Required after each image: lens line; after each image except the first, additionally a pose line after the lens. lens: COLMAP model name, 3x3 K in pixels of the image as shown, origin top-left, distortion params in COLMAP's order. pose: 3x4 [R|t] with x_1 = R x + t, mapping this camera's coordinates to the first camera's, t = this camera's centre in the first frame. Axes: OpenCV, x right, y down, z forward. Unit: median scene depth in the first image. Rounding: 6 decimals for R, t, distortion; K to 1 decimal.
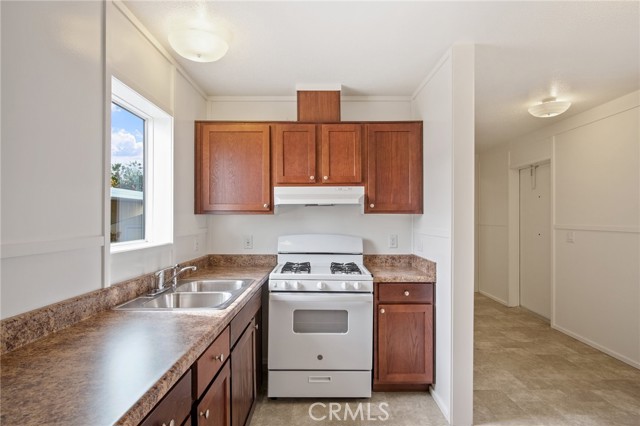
lens RADIAL K [[343.6, 0, 320.5], [0, 343.6, 216.6], [0, 0, 1]] dist [-0.001808, -0.000344]
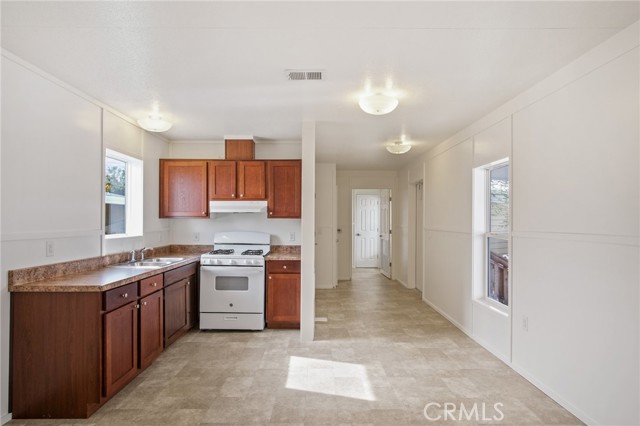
lens RADIAL K [[346.0, 0, 317.8], [0, 346.0, 218.8], [0, 0, 1]] dist [-0.017626, 0.019277]
pose [[0.999992, 0.003851, 0.000487, 0.361406], [-0.003851, 0.999992, 0.000635, -0.008350], [-0.000485, -0.000637, 1.000000, -0.582954]]
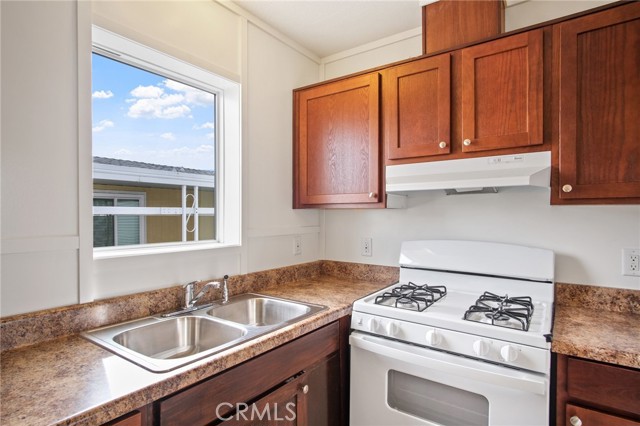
lens RADIAL K [[341.6, 0, 325.0], [0, 341.6, 218.1], [0, 0, 1]] dist [-0.001966, -0.000313]
pose [[0.815361, 0.007748, -0.578901, 0.150051], [0.000579, 0.999899, 0.014199, 0.003625], [0.578953, -0.011912, 0.815274, 0.401171]]
